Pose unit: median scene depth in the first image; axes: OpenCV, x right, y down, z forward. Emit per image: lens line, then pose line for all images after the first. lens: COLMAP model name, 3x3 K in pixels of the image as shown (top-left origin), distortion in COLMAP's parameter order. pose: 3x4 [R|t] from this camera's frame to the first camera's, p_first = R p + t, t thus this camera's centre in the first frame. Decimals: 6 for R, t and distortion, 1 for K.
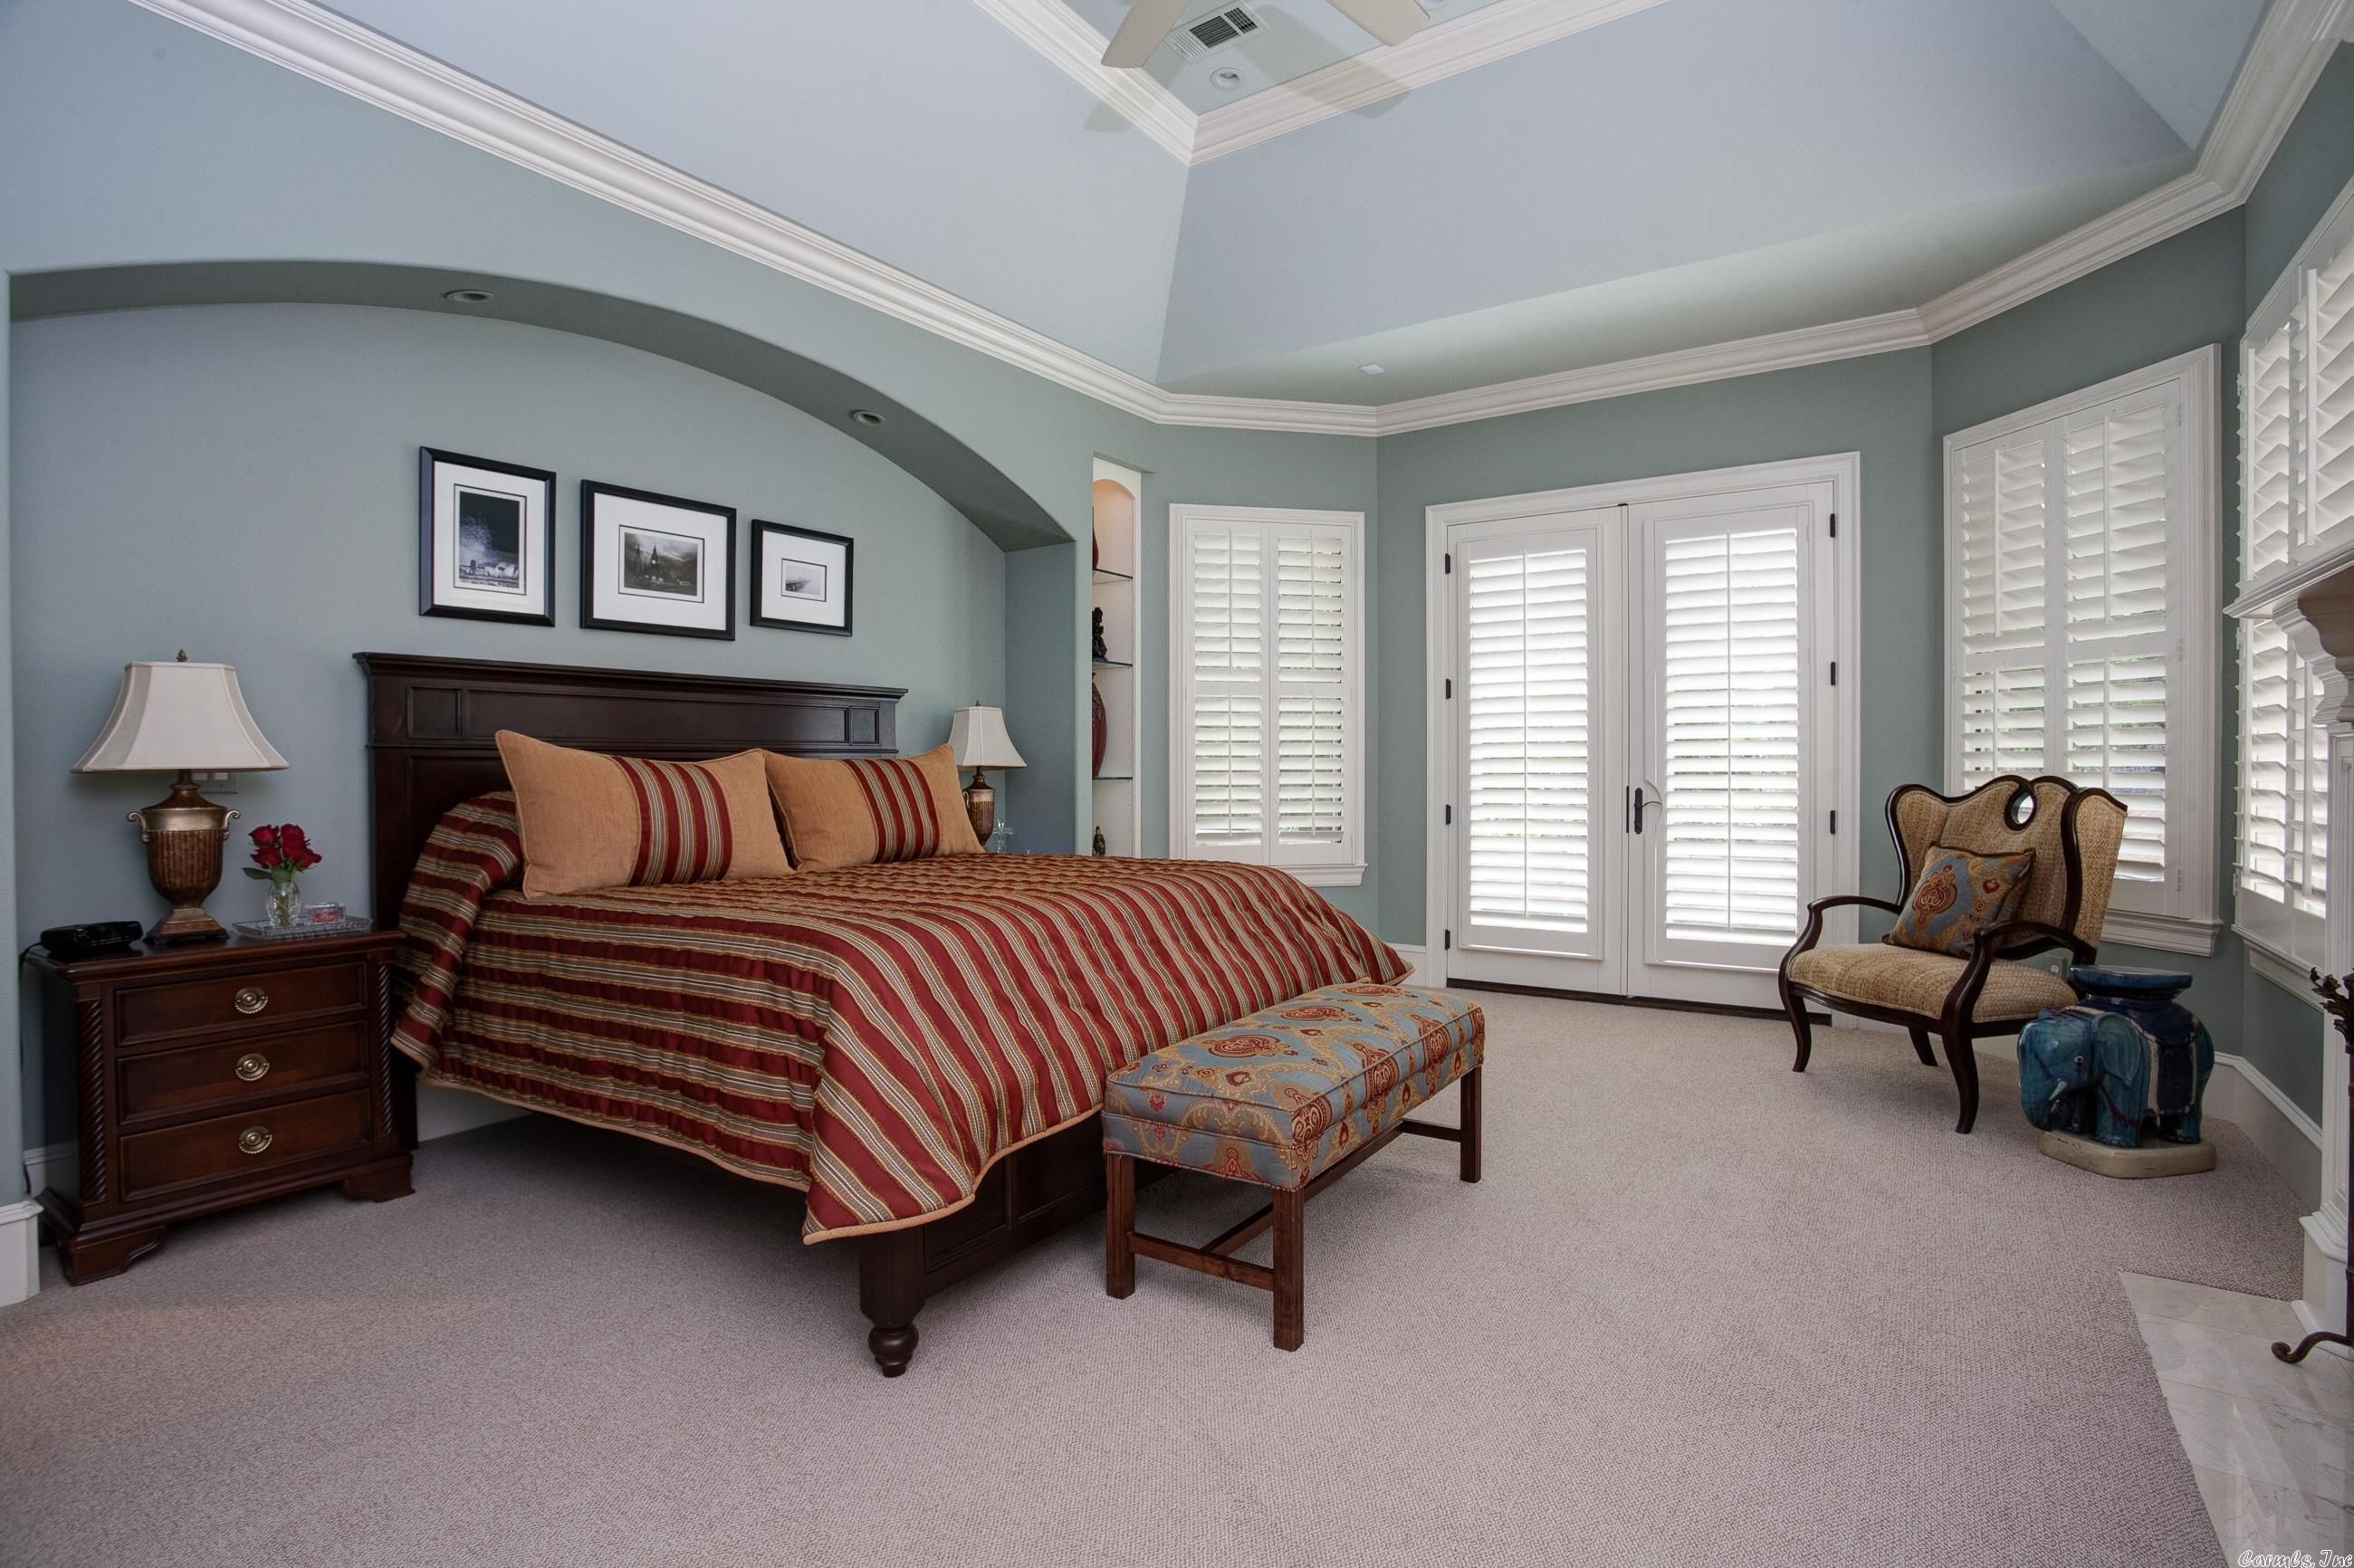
lens RADIAL K [[1164.0, 0, 1178.4], [0, 1164.0, 750.6], [0, 0, 1]] dist [-0.082992, 0.032916]
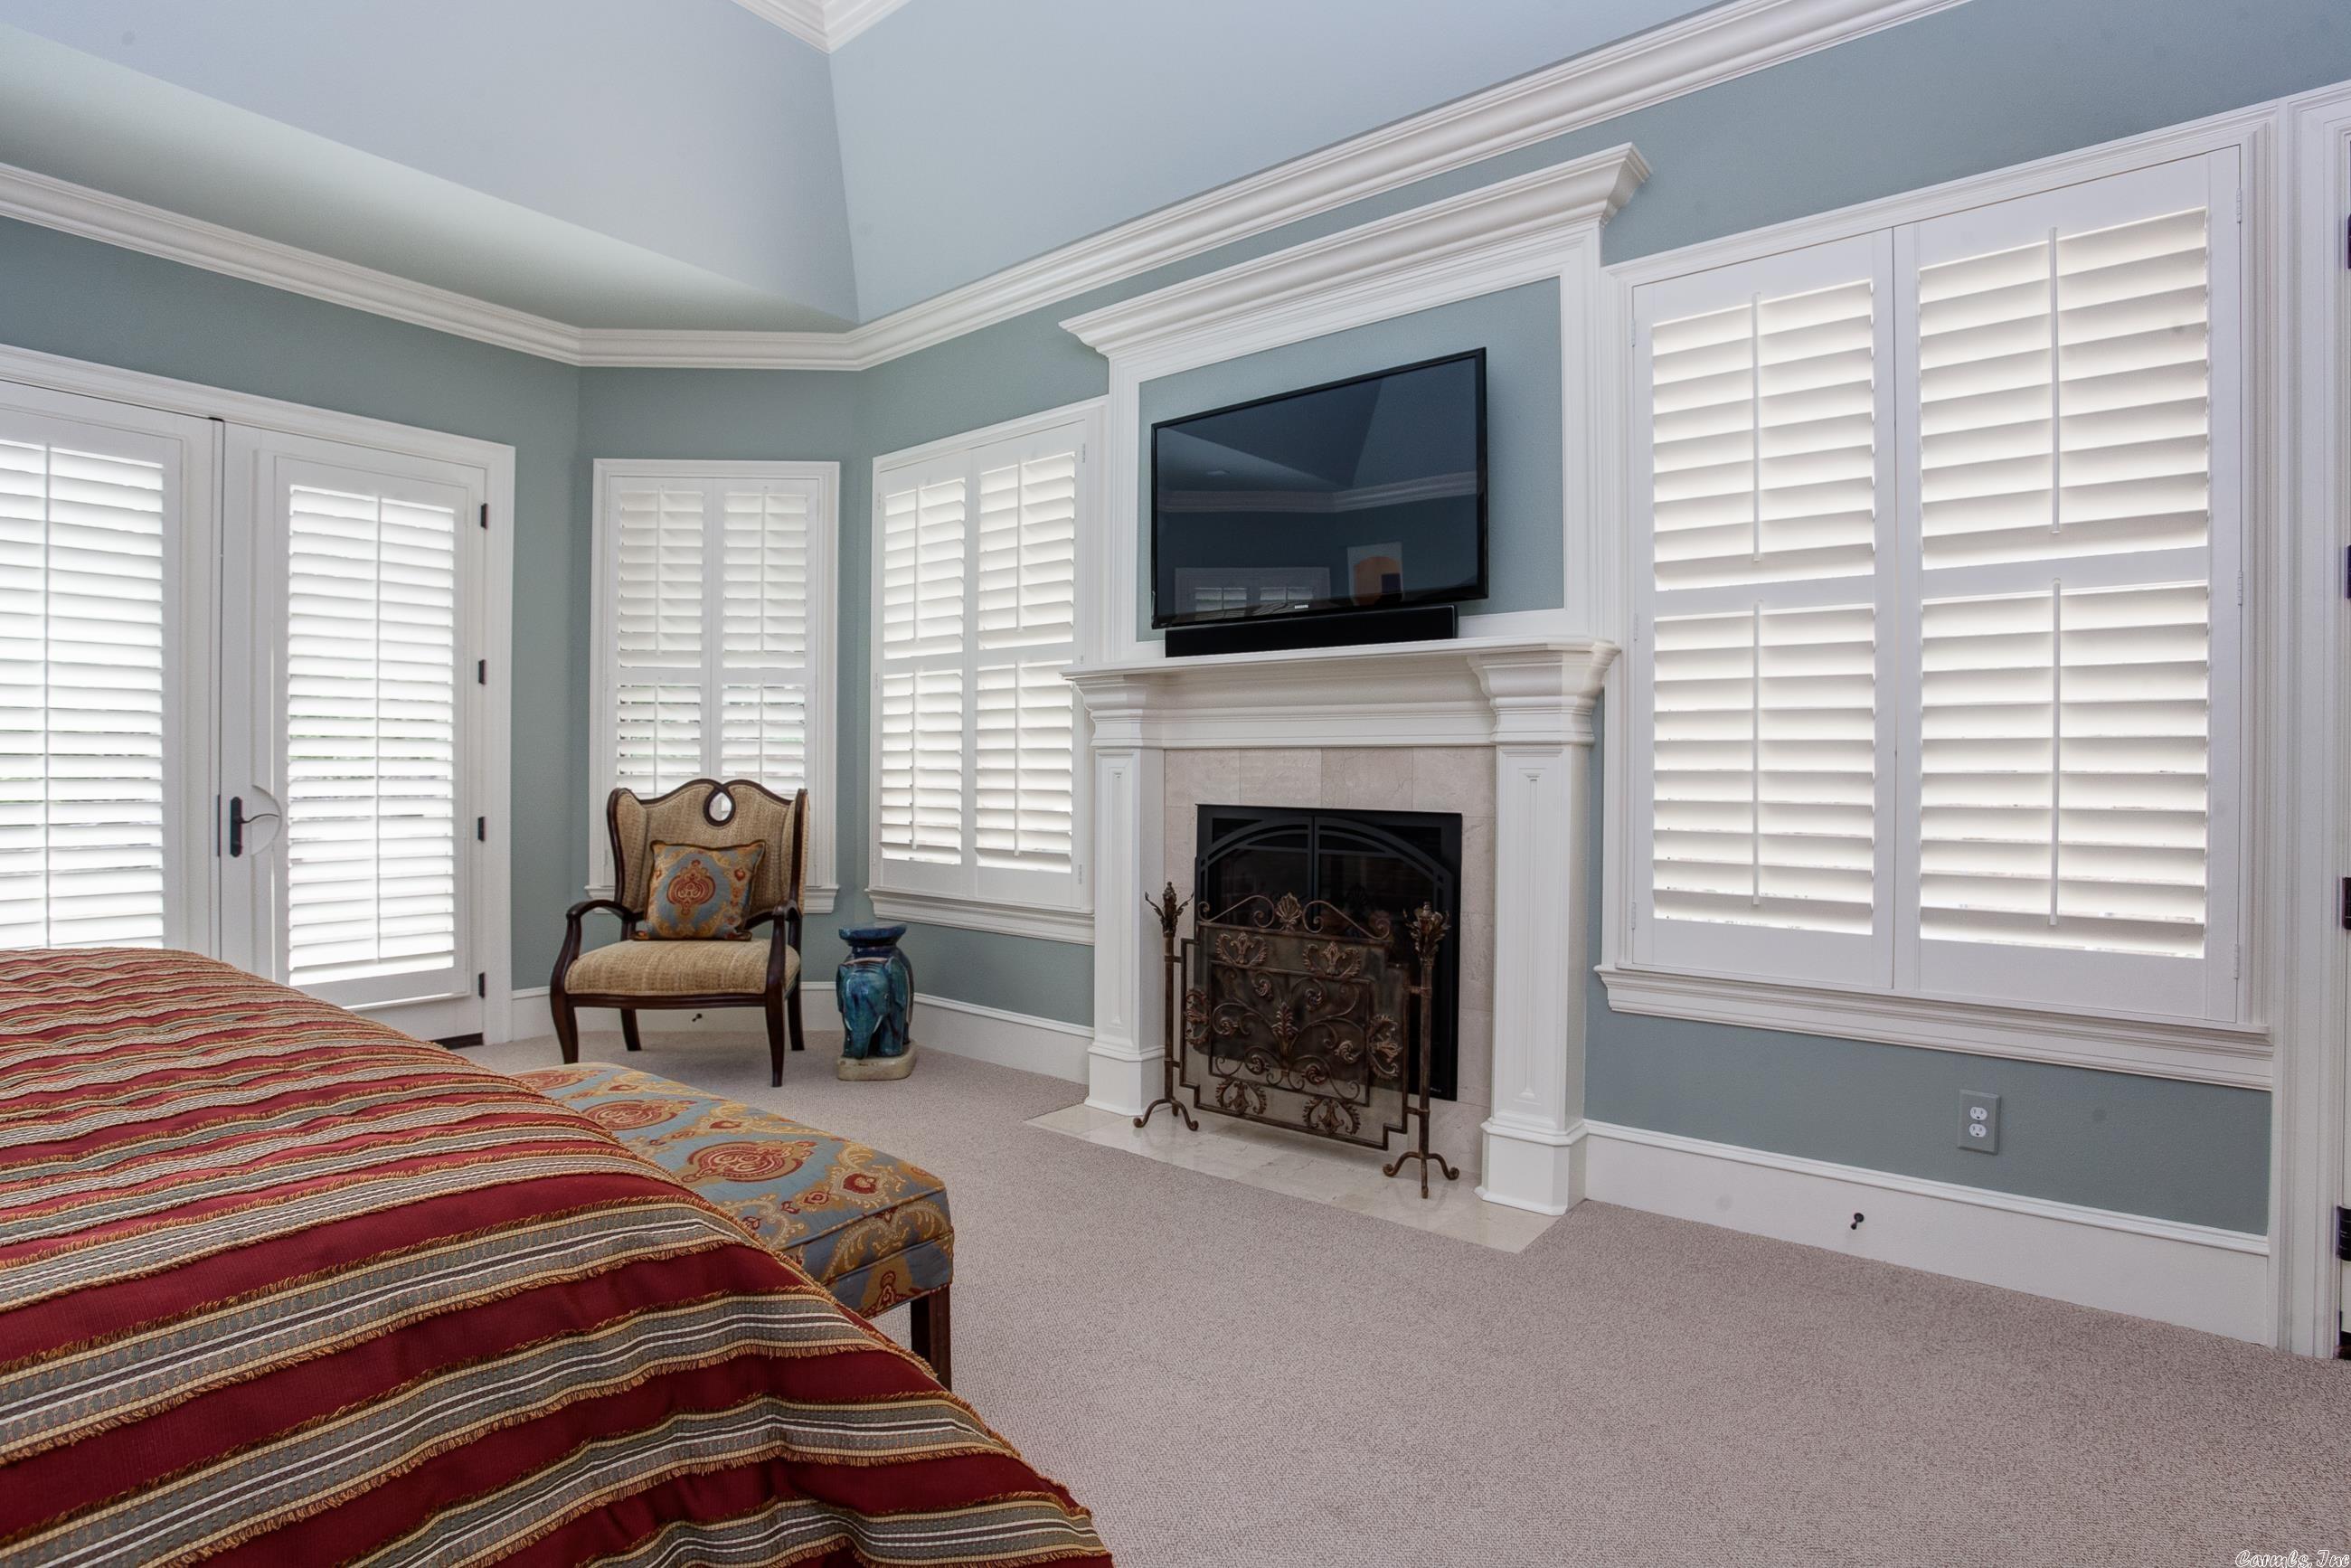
lens RADIAL K [[1162.6, 0, 1176.9], [0, 1162.6, 750.6], [0, 0, 1]] dist [-0.082992, 0.032916]
pose [[0.073919, 0.019063, 0.997082, -0.392453], [-0.016111, 0.999710, -0.017919, 0.006985], [-0.997134, -0.014739, 0.074205, 0.430581]]
